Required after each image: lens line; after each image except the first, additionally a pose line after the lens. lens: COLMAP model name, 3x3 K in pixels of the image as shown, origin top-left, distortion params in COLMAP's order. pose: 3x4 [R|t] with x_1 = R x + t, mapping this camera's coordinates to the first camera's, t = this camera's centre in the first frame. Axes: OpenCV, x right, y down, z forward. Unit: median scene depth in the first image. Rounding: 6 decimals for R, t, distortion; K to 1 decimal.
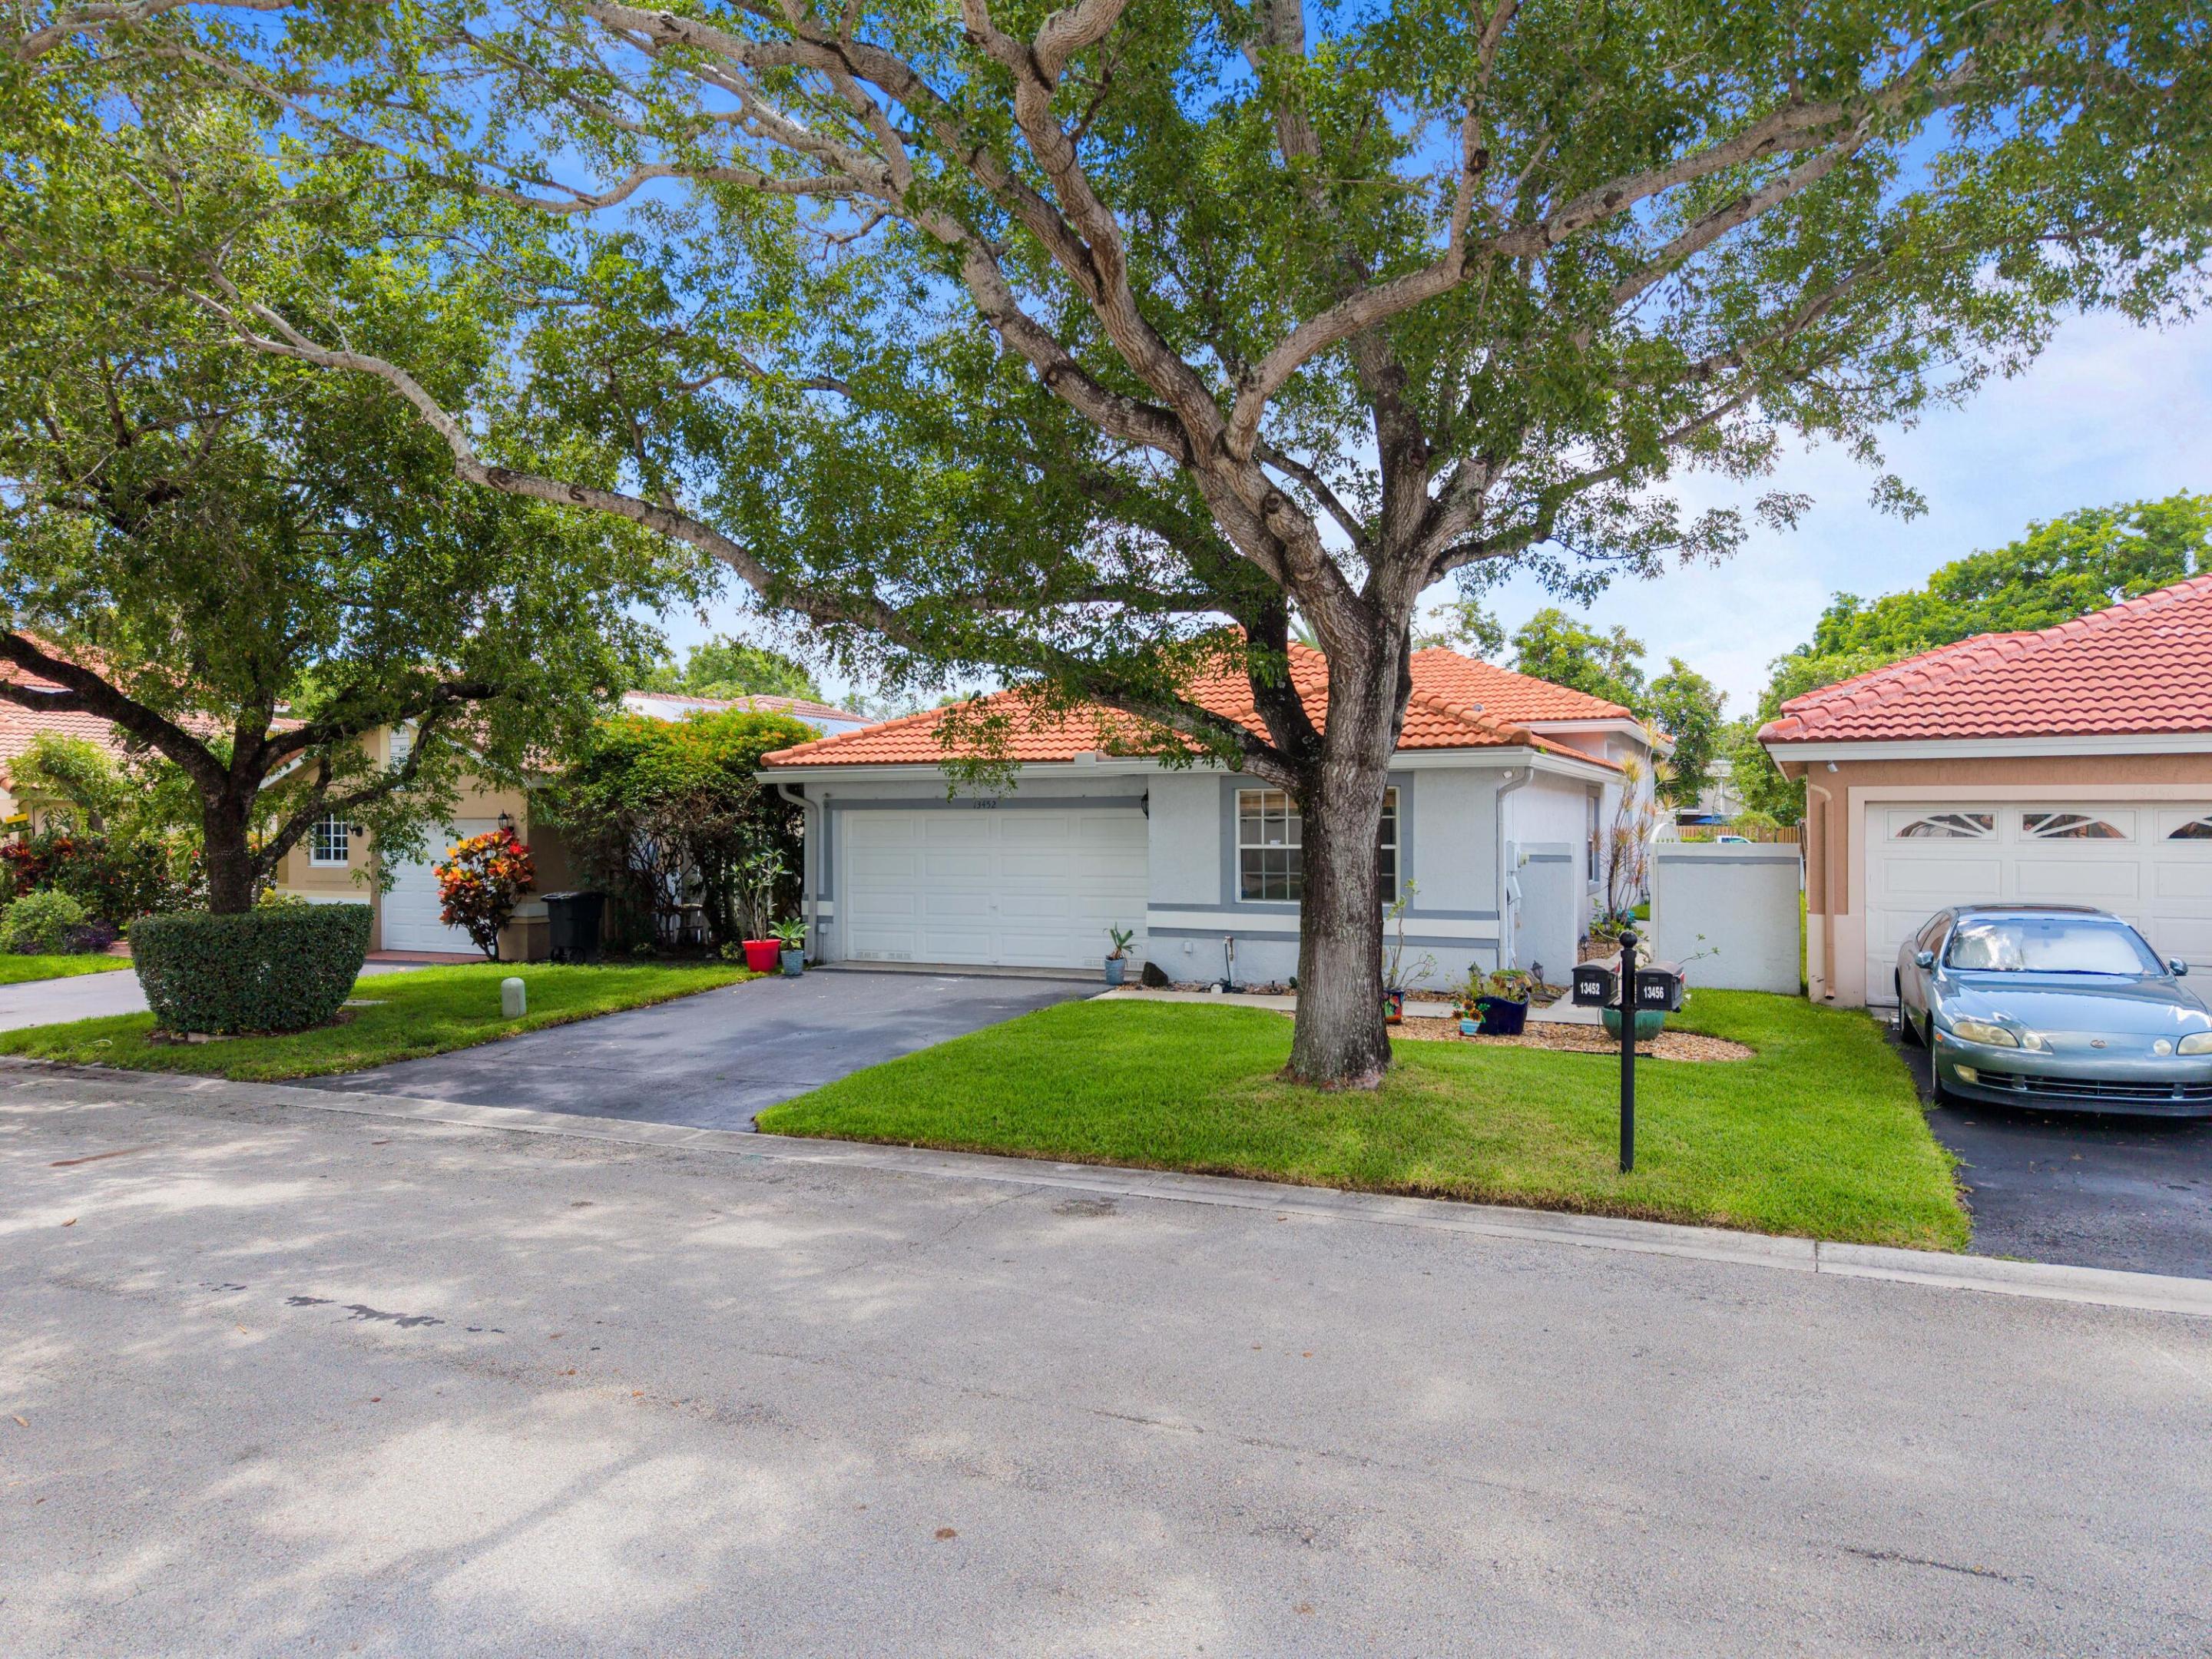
lens RADIAL K [[1487.6, 0, 1106.2], [0, 1487.6, 820.8], [0, 0, 1]] dist [0.034827, -0.045809]
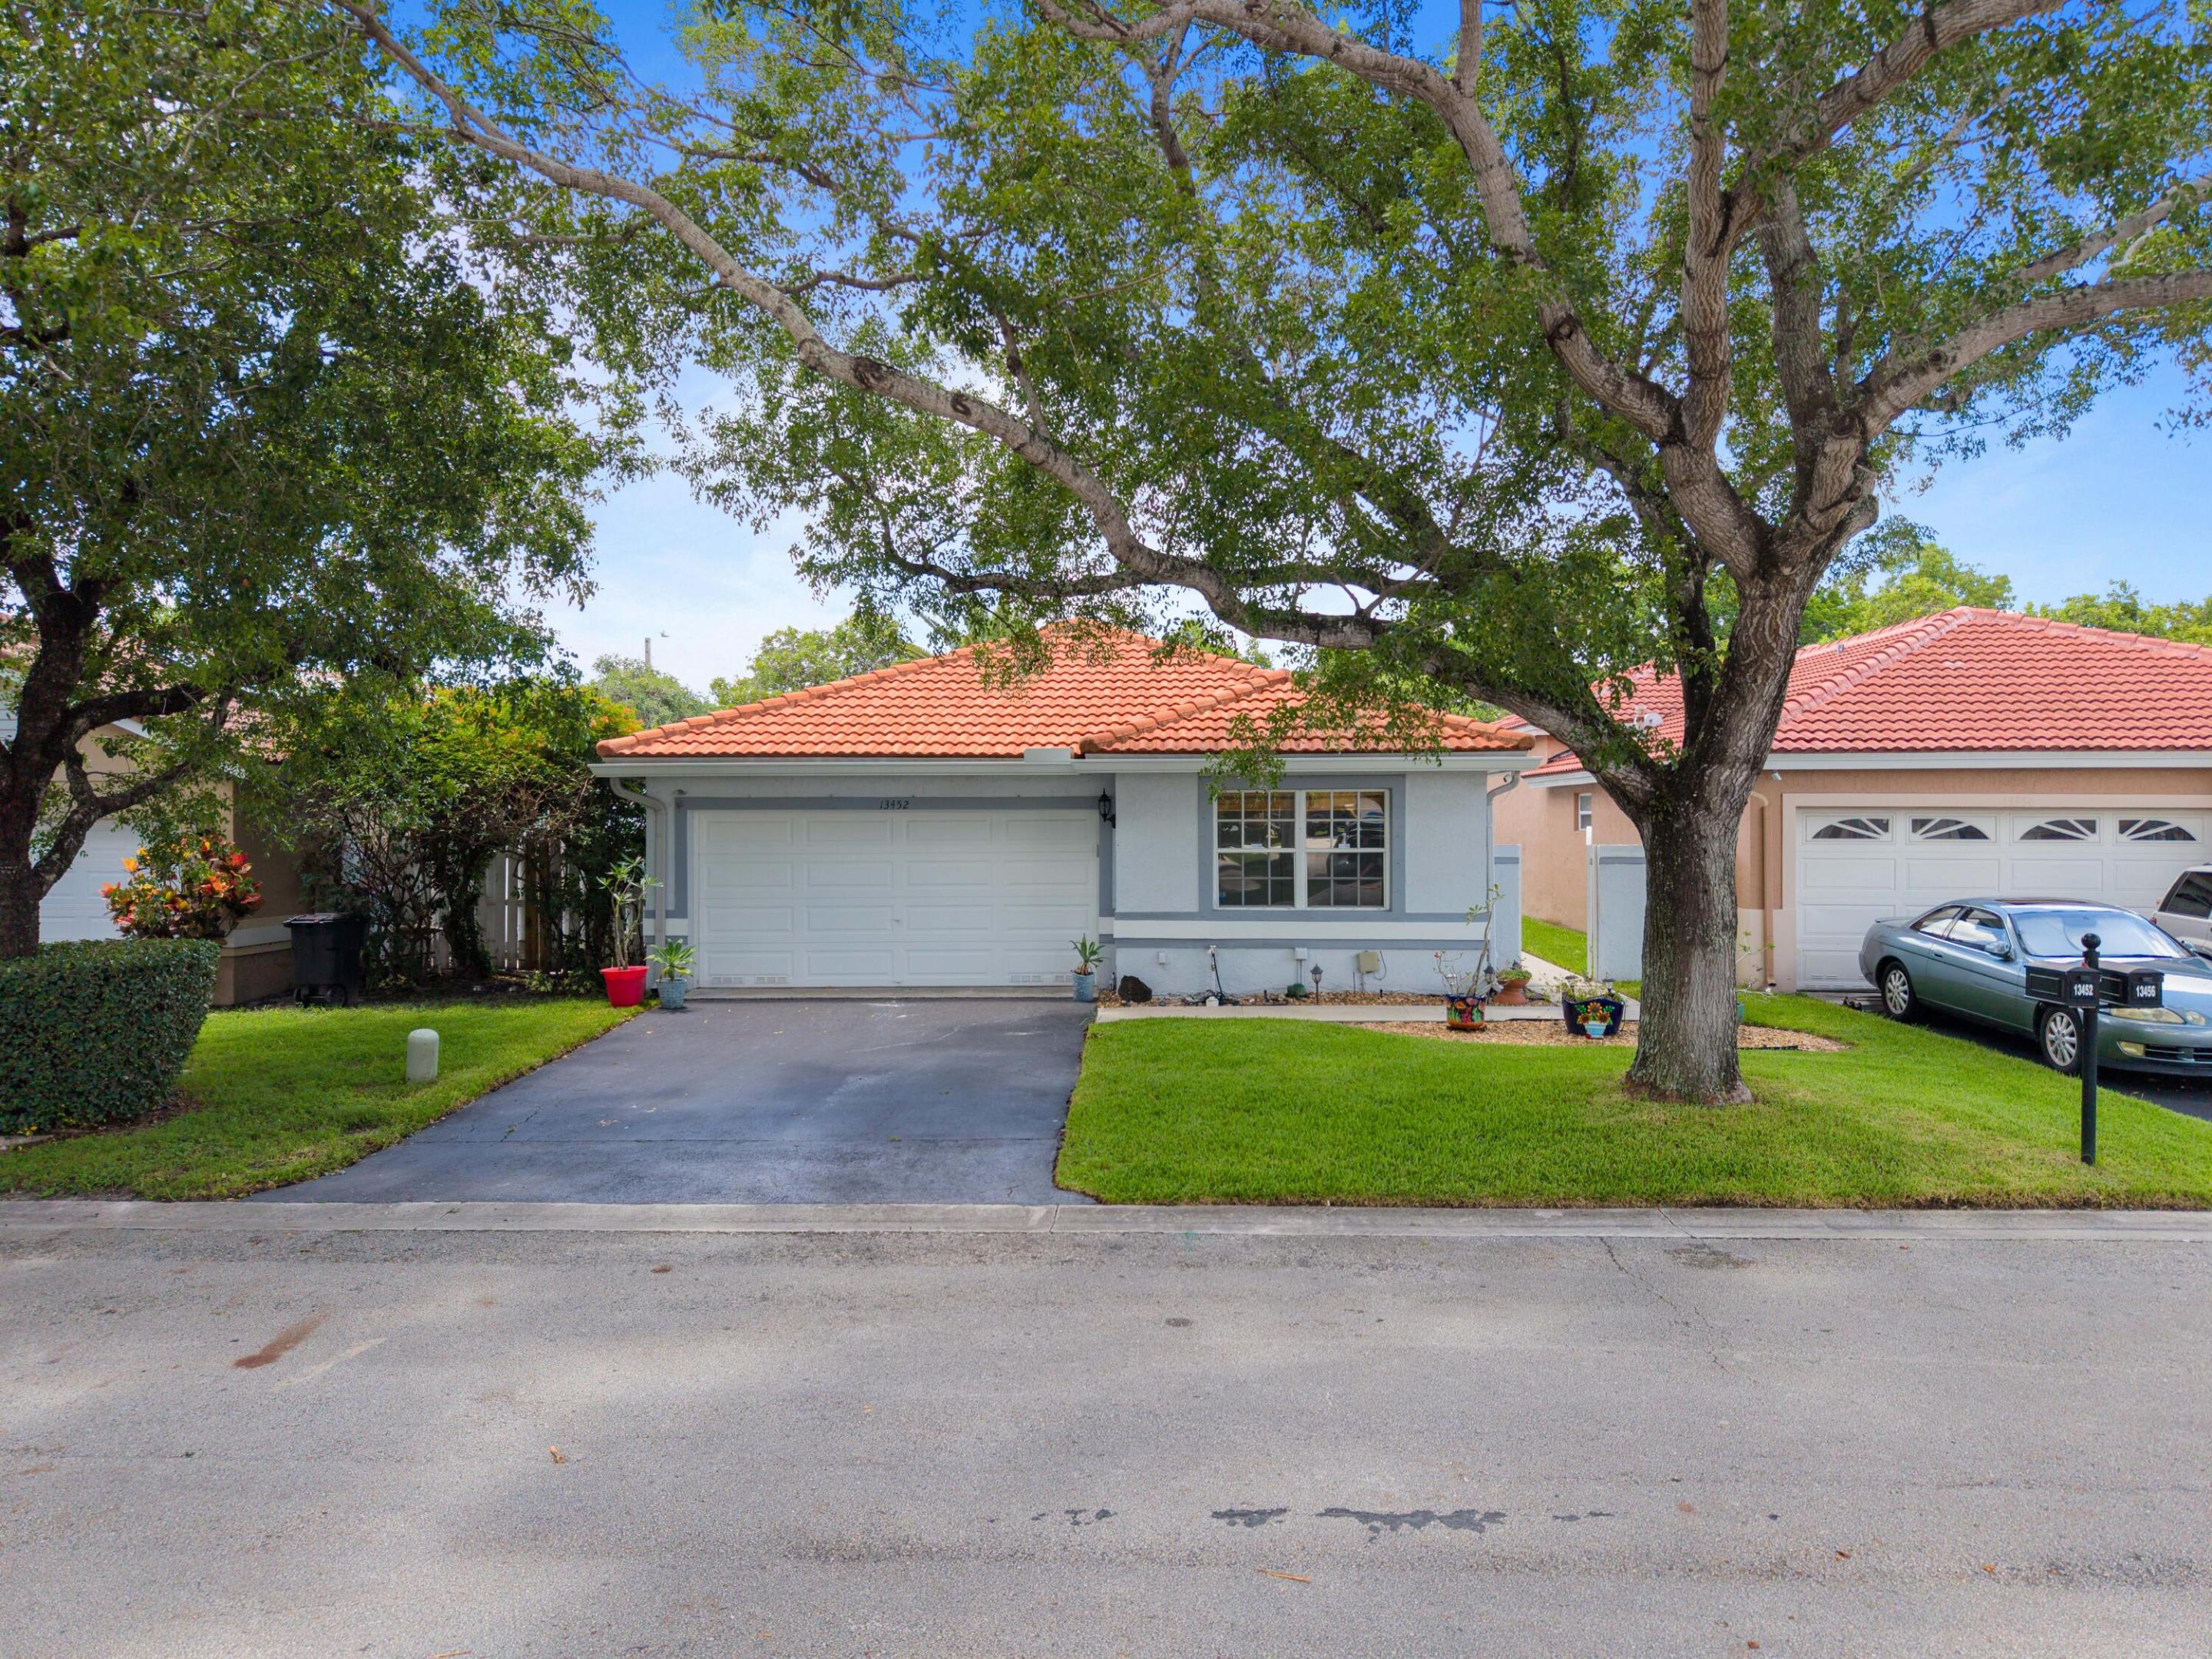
lens RADIAL K [[1487.6, 0, 1106.2], [0, 1487.6, 820.8], [0, 0, 1]] dist [0.034827, -0.045809]
pose [[0.923228, 0.001523, 0.384249, -0.396505], [-0.001676, 0.999999, 0.000062, -0.001858], [-0.384249, -0.000702, 0.923229, 0.174546]]
